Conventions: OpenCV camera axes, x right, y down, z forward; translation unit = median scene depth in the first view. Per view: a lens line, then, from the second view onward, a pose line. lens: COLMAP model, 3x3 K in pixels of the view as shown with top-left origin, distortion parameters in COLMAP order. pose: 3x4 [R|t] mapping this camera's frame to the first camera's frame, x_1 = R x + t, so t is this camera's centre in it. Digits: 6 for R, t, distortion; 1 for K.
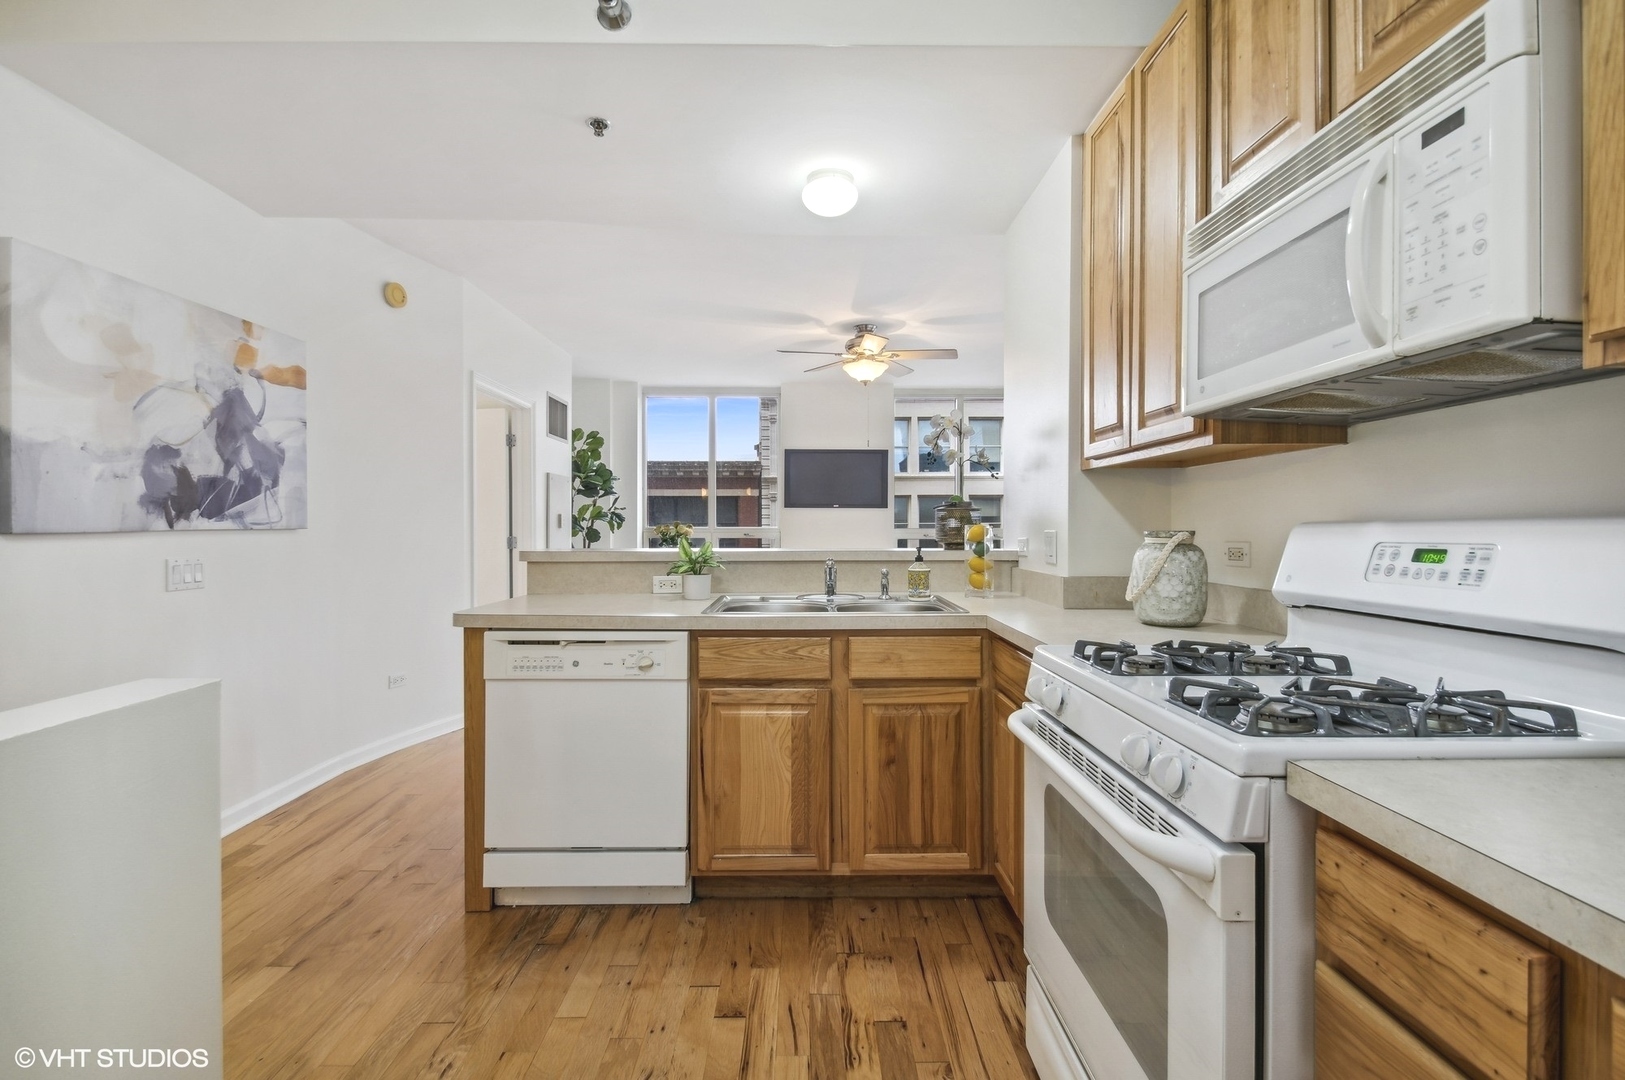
lens RADIAL K [[724.7, 0, 803.2], [0, 724.7, 540.0], [0, 0, 1]] dist [0.017675, -0.015311]
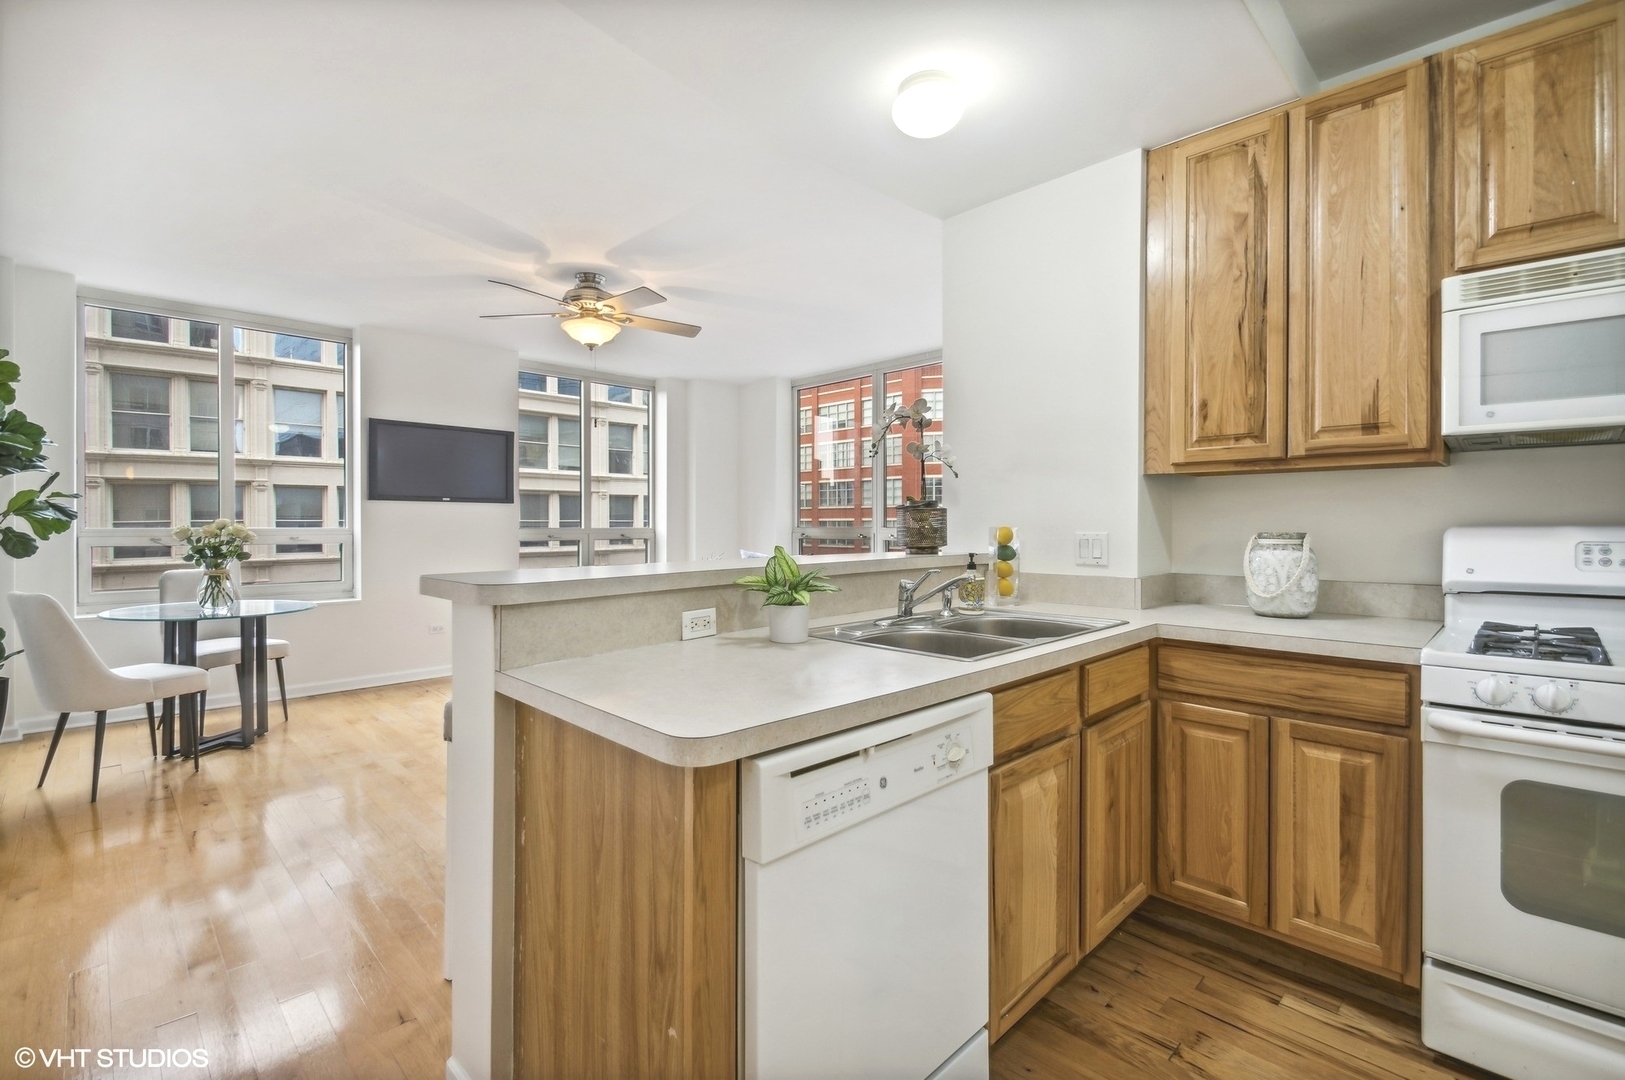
lens RADIAL K [[724.7, 0, 803.1], [0, 724.7, 532.2], [0, 0, 1]] dist [0.017675, -0.015311]
pose [[0.716162, -0.008377, 0.697884, -0.731833], [0.013508, 0.999907, -0.001860, -0.019444], [-0.697803, 0.010759, 0.716209, 0.637694]]
